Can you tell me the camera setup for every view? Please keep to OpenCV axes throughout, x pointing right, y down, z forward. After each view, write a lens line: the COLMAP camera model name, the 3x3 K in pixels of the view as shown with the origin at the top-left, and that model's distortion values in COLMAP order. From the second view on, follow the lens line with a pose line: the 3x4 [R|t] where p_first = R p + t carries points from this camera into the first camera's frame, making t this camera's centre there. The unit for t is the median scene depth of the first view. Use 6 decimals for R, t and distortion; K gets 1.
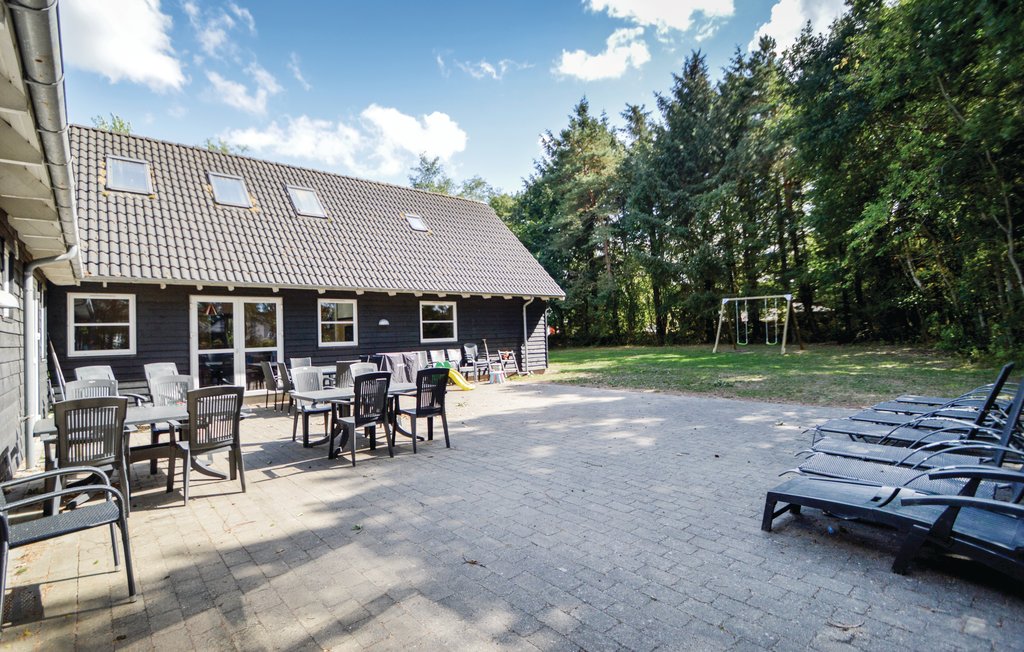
lens RADIAL K [[496.5, 0, 512.0], [0, 496.5, 326.0], [0, 0, 1]] dist [0.005497, -0.016471]
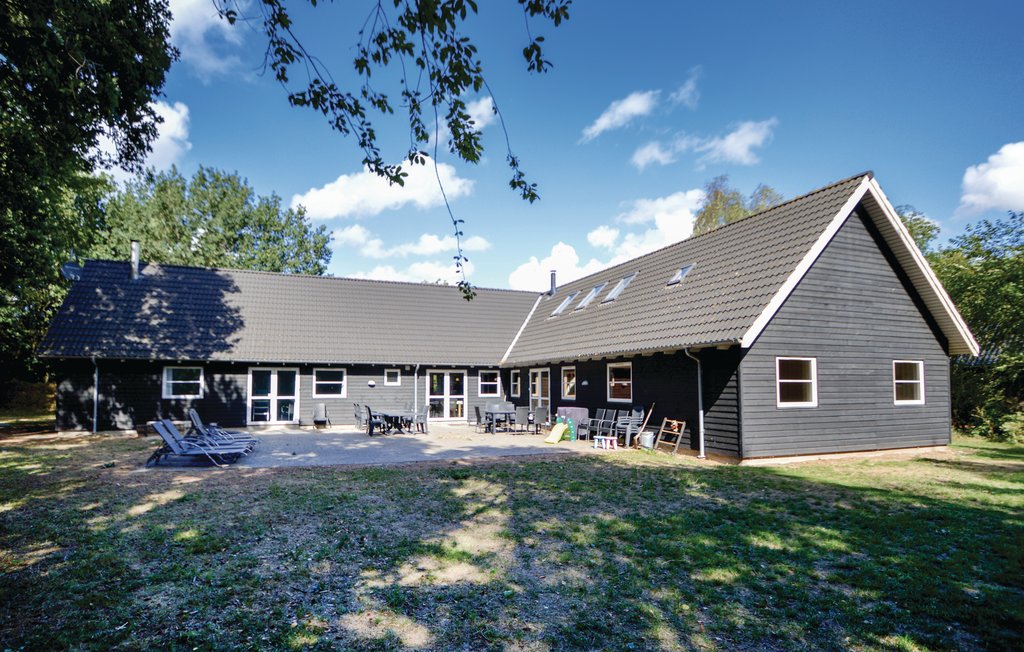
lens RADIAL K [[496.5, 0, 512.0], [0, 496.5, 326.0], [0, 0, 1]] dist [0.005497, -0.016471]
pose [[-0.308941, -0.092356, -0.946586, 1.042369], [0.014007, 0.994724, -0.101624, -0.026016], [0.950978, -0.044654, -0.306018, 1.261261]]
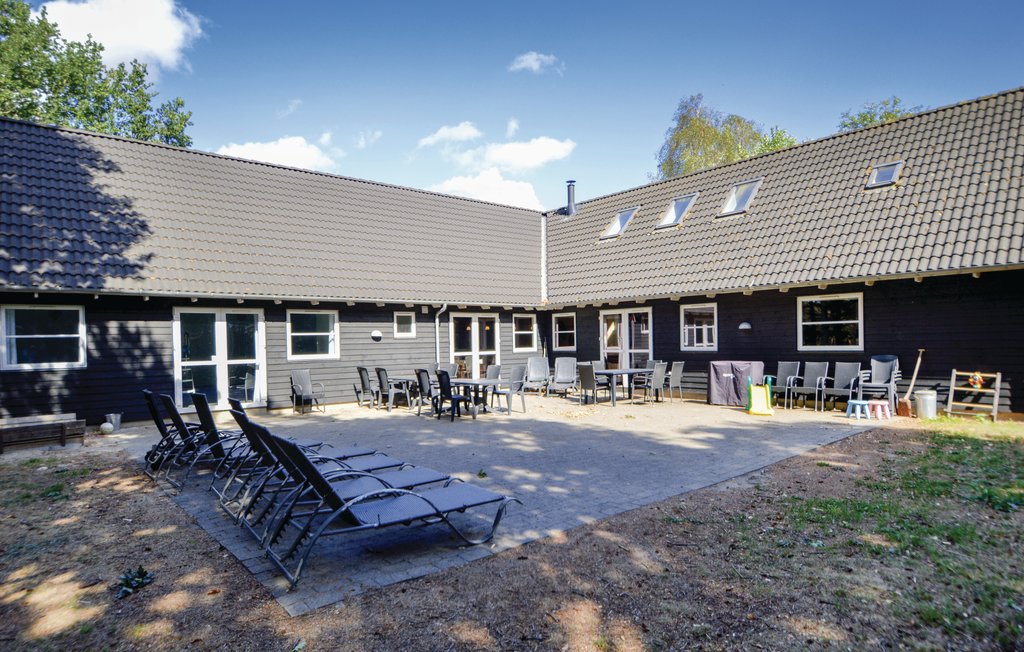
lens RADIAL K [[563.6, 0, 508.3], [0, 563.6, 325.8], [0, 0, 1]] dist [-0.028408, -0.002624]
pose [[-0.015585, -0.004219, -0.999870, 0.762455], [0.030297, 0.999530, -0.004690, -0.015847], [0.999419, -0.030366, -0.015450, 0.623052]]
